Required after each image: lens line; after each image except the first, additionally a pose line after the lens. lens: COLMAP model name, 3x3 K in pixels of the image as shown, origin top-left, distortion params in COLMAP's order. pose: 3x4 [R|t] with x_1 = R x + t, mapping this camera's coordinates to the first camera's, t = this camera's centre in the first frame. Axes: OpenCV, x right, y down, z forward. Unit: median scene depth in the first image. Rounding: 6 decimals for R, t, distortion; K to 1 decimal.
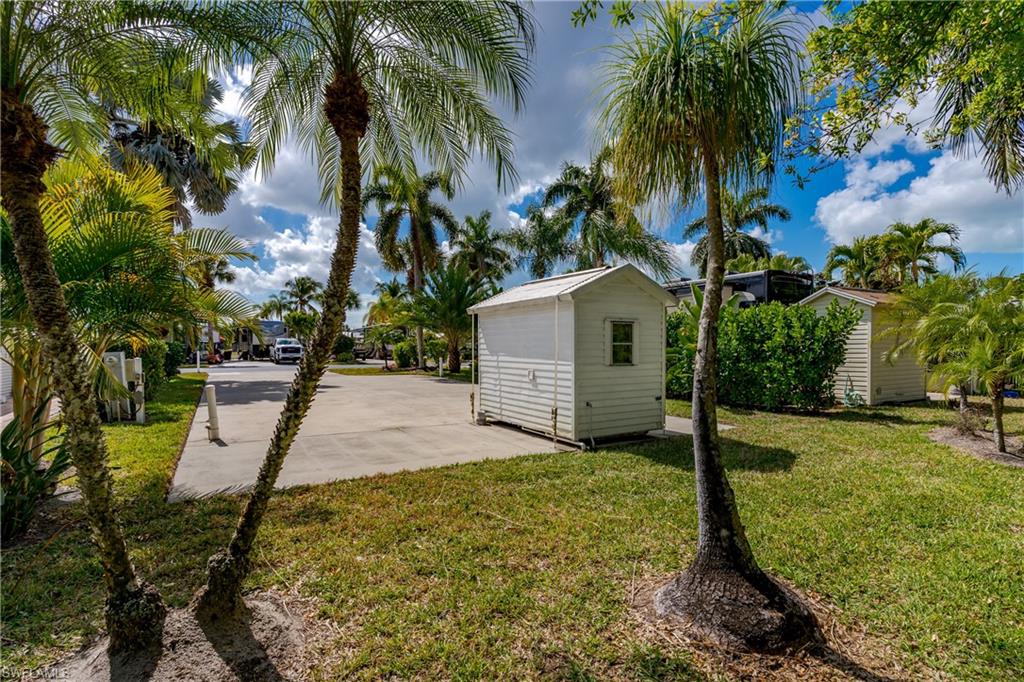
lens RADIAL K [[501.2, 0, 507.7], [0, 501.2, 335.8], [0, 0, 1]] dist [-0.000110, 0.000226]
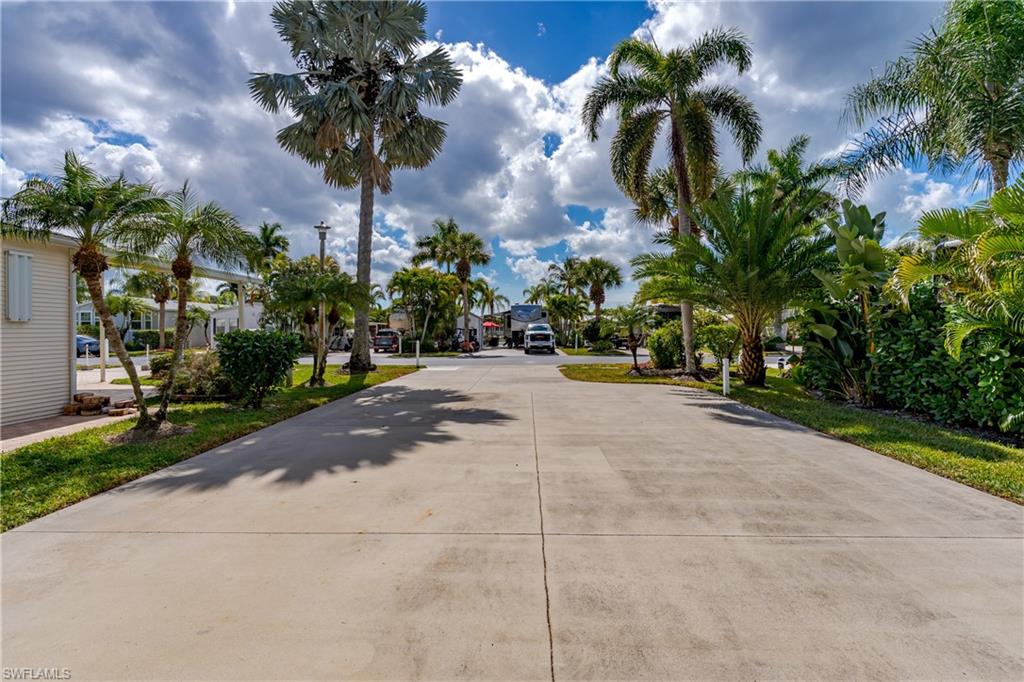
lens RADIAL K [[501.2, 0, 507.7], [0, 501.2, 335.8], [0, 0, 1]] dist [-0.000110, 0.000226]
pose [[0.850622, 0.000799, -0.525778, -0.027547], [0.016195, 0.999485, 0.027719, 0.000865], [0.525529, -0.032093, 0.850170, 0.233675]]
